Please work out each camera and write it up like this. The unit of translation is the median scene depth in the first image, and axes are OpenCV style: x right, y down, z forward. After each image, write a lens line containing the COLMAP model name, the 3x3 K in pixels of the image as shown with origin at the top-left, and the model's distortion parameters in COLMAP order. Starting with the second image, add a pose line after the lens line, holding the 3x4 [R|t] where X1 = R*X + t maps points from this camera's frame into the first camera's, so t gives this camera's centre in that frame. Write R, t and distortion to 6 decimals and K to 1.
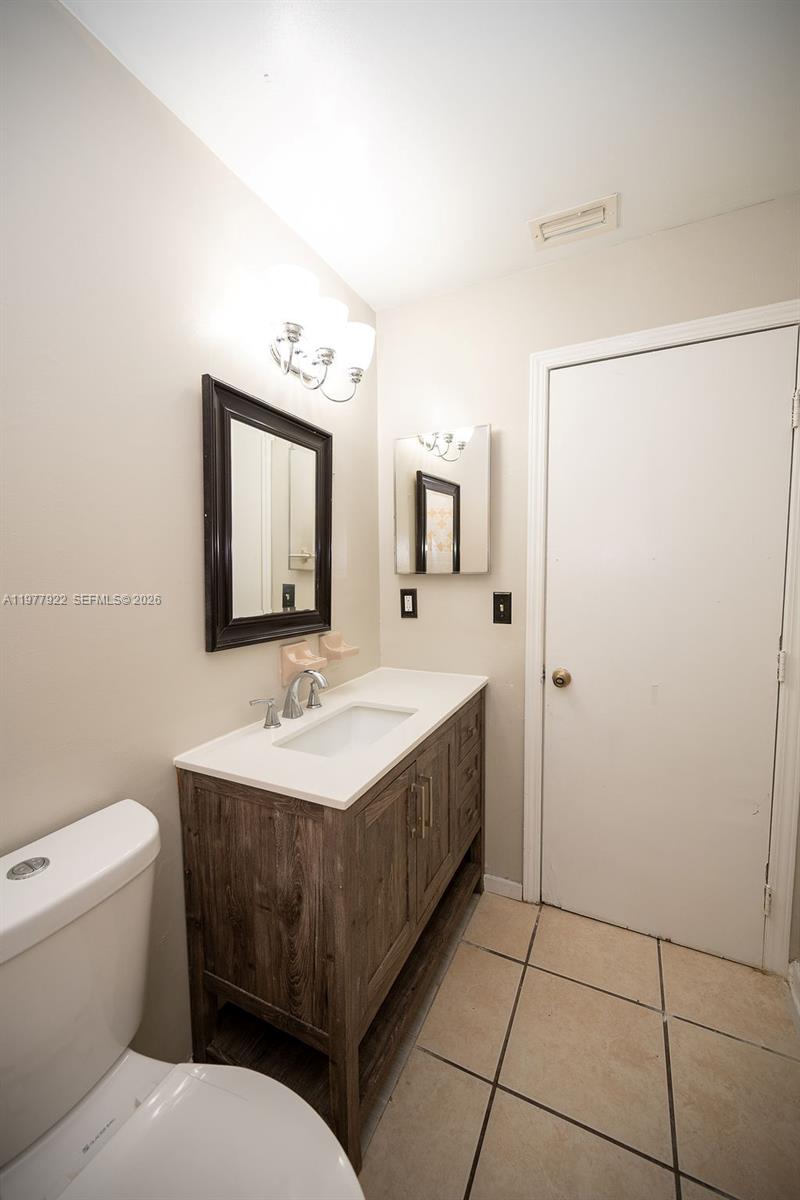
lens RADIAL K [[470.1, 0, 400.0], [0, 470.1, 600.0], [0, 0, 1]] dist [-0.001155, -0.000157]
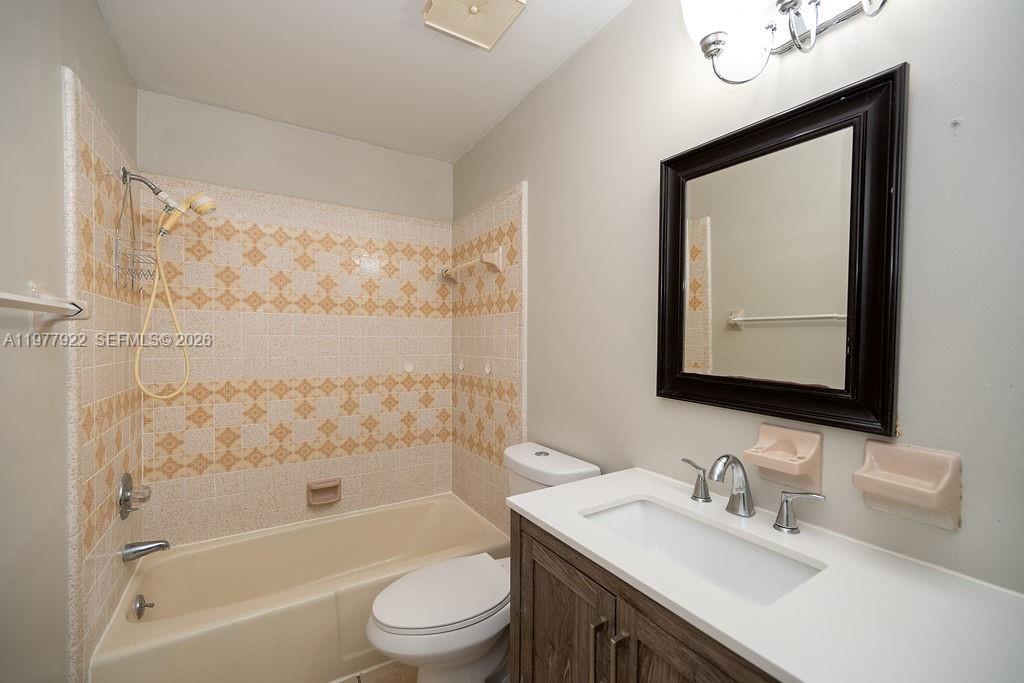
lens RADIAL K [[420.2, 0, 512.0], [0, 420.2, 341.5], [0, 0, 1]] dist [0.000485, 0.000019]
pose [[-0.529414, 0.011675, -0.848283, 0.593129], [-0.066042, 0.996304, 0.054929, -0.050455], [0.845789, 0.085102, -0.526686, 1.090629]]
